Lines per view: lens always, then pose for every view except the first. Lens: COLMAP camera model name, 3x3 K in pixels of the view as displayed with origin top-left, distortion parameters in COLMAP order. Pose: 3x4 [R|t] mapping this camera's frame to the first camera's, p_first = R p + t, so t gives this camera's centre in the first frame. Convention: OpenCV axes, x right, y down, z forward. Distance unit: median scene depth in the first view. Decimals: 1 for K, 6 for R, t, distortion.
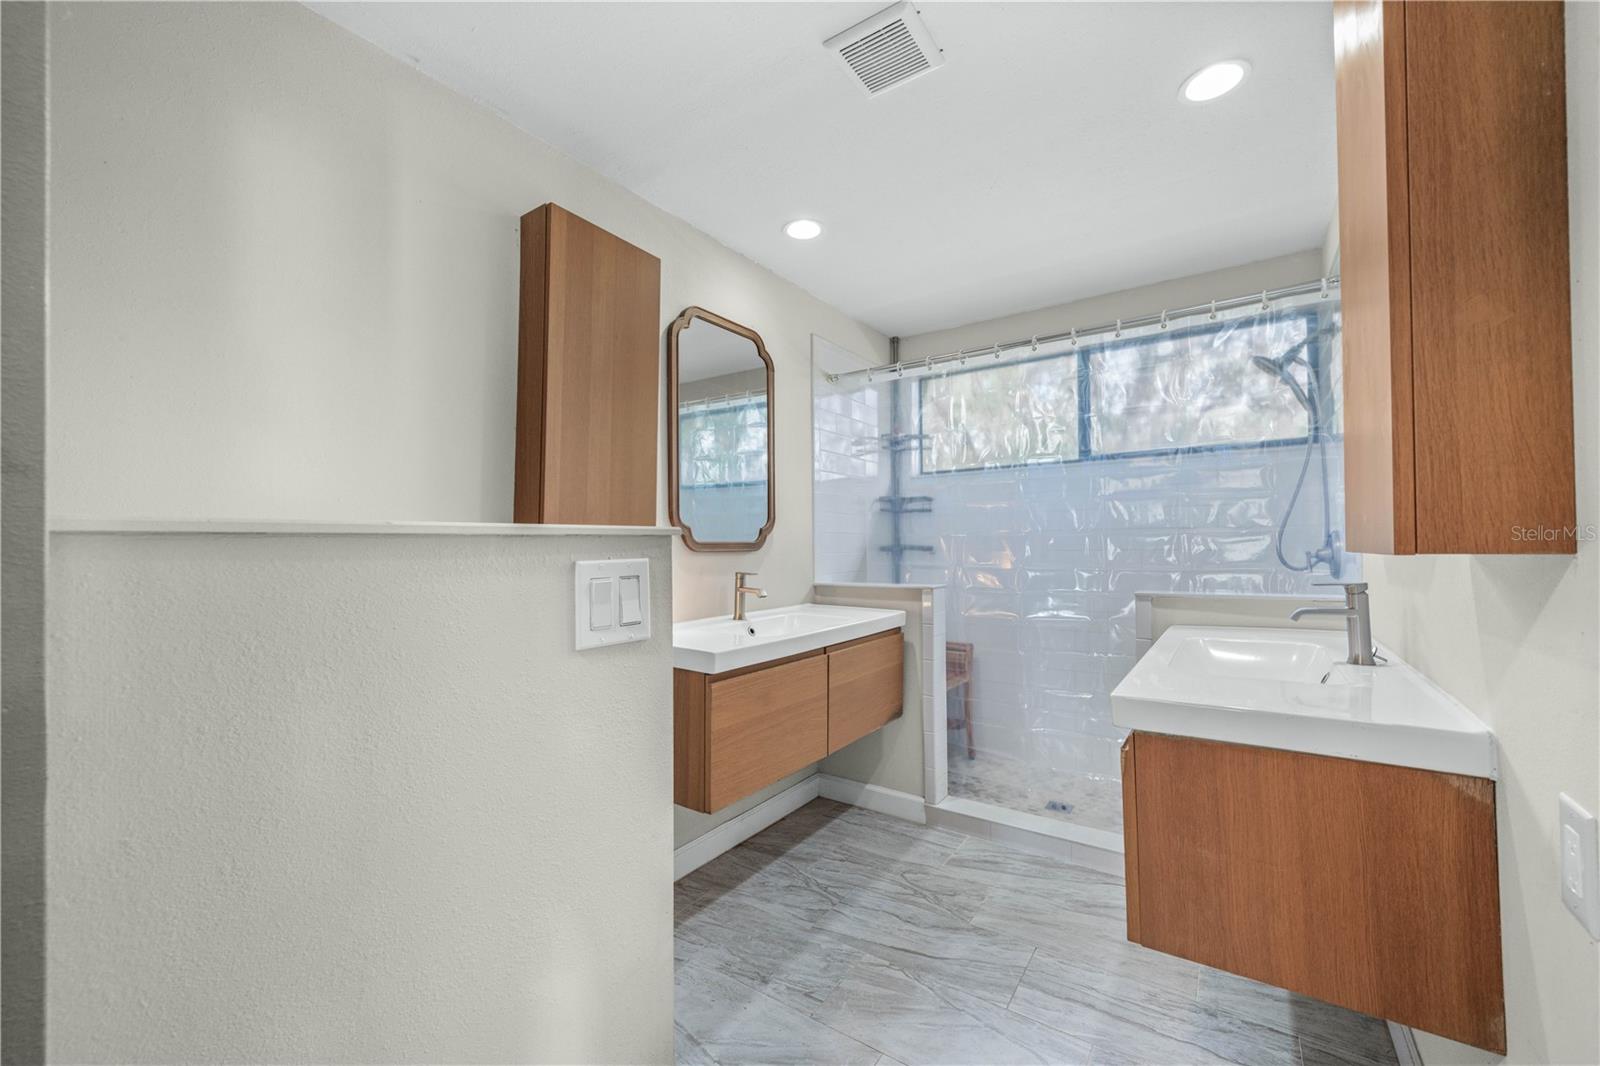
lens RADIAL K [[641.8, 0, 784.9], [0, 641.8, 535.4], [0, 0, 1]] dist [-0.002947, -0.000251]
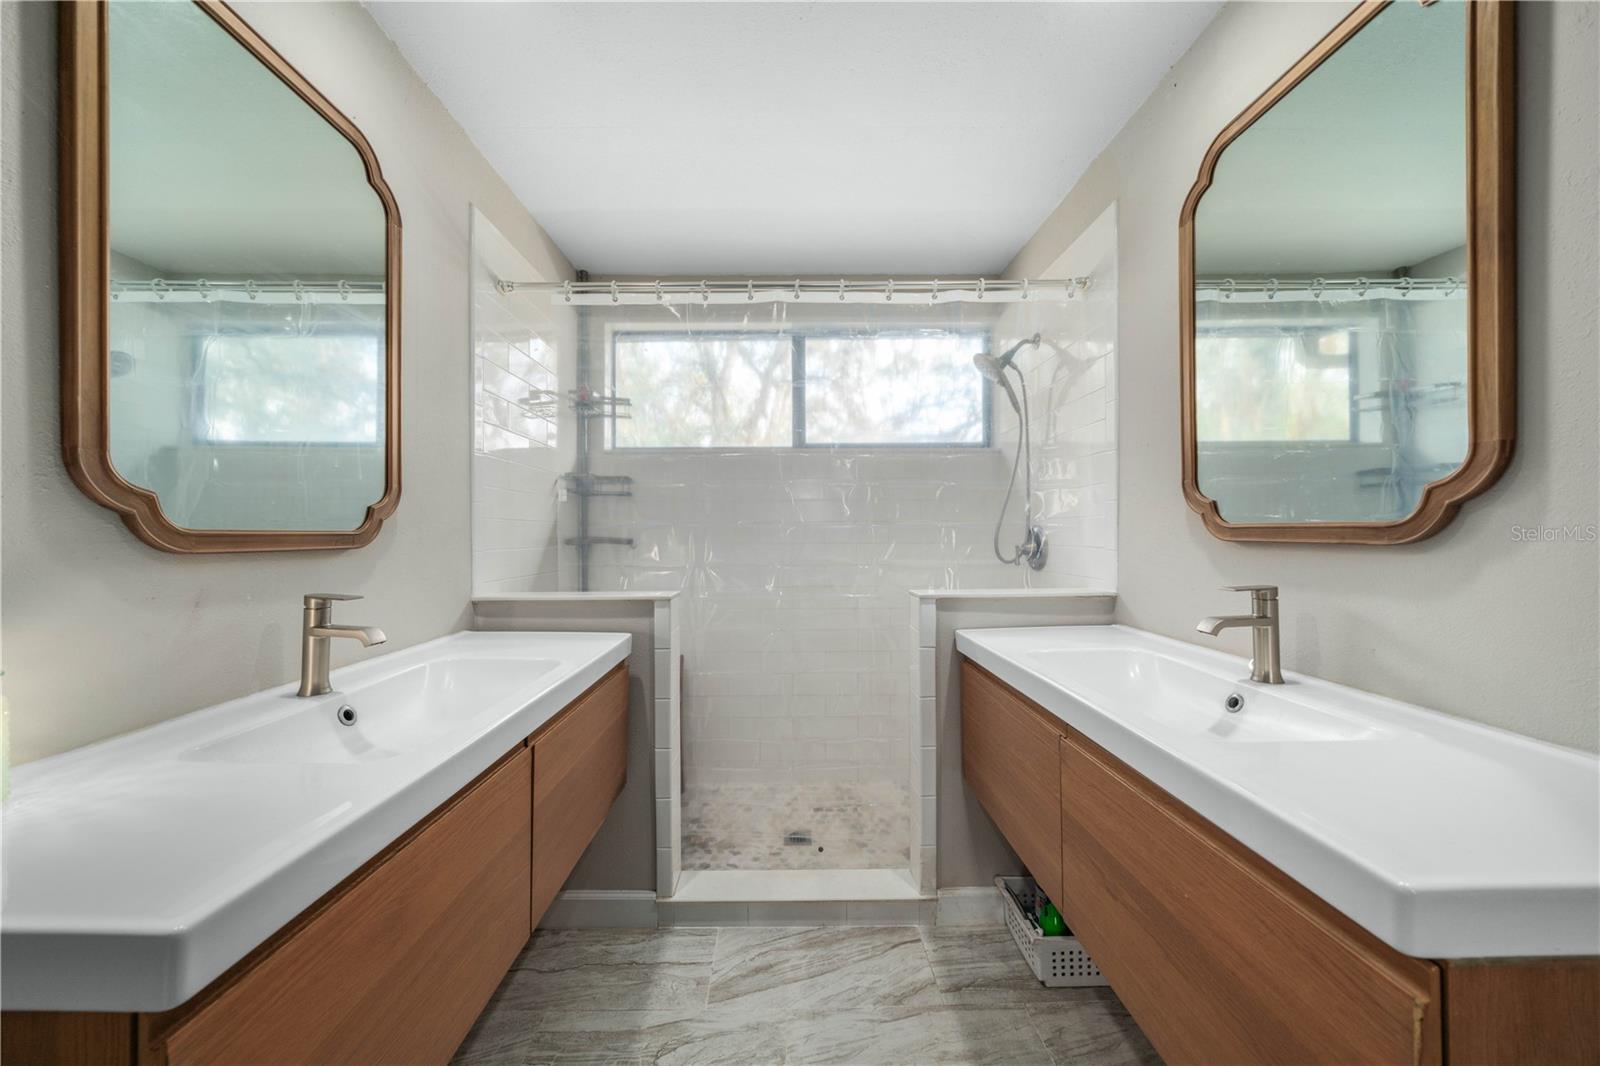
lens RADIAL K [[551.6, 0, 792.9], [0, 551.6, 535.4], [0, 0, 1]] dist [-0.007073, 0.000013]
pose [[0.806649, 0.004389, 0.591014, -0.023193], [-0.013585, 0.999846, 0.011117, 0.003378], [-0.590874, -0.016997, 0.806585, 0.422527]]
